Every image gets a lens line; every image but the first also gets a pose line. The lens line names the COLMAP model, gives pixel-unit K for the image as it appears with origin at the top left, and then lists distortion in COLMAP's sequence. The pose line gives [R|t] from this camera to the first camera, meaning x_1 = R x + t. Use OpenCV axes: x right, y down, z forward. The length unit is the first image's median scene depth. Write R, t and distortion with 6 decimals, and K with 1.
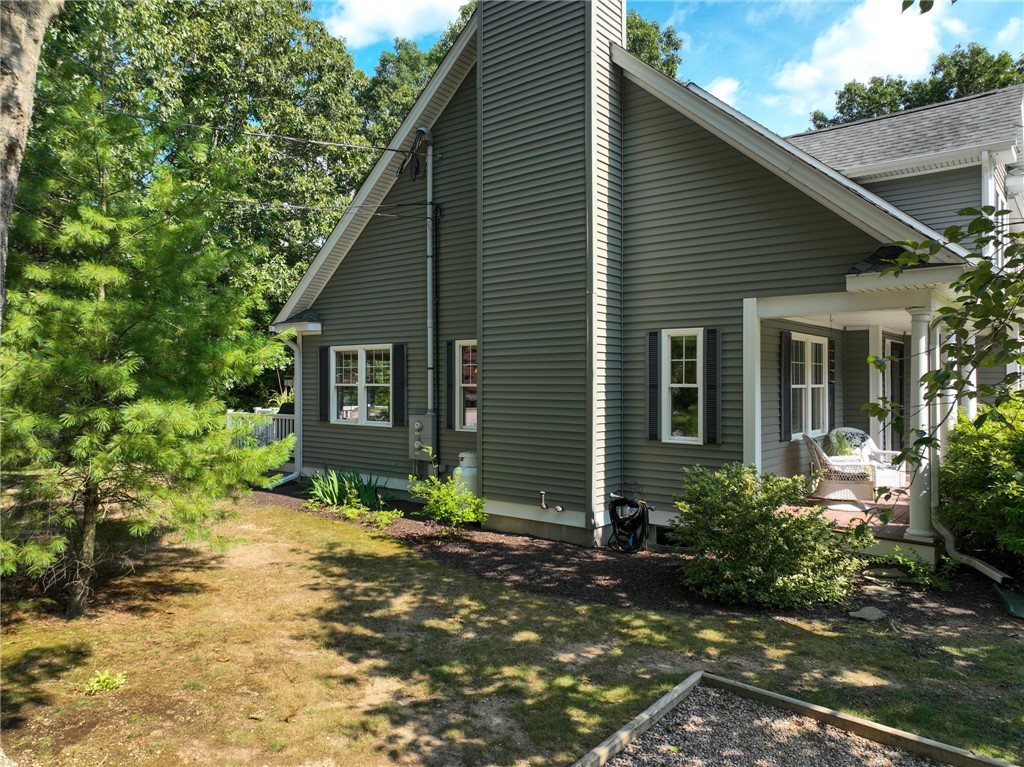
lens RADIAL K [[705.9, 0, 512.0], [0, 705.9, 383.5], [0, 0, 1]] dist [0.001781, 0.000706]
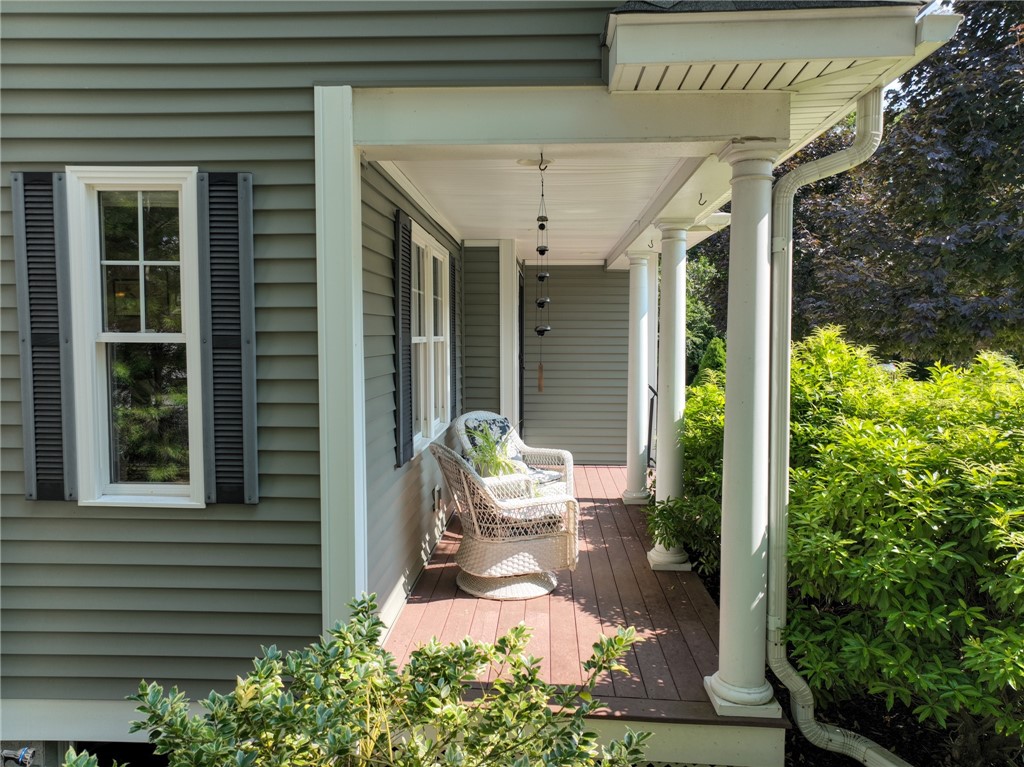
lens RADIAL K [[705.9, 0, 512.0], [0, 705.9, 383.5], [0, 0, 1]] dist [0.001781, 0.000706]
pose [[0.803617, -0.036706, 0.594014, 0.184618], [-0.002744, 0.997857, 0.065372, 0.002237], [-0.595141, -0.054164, 0.801794, 0.623379]]
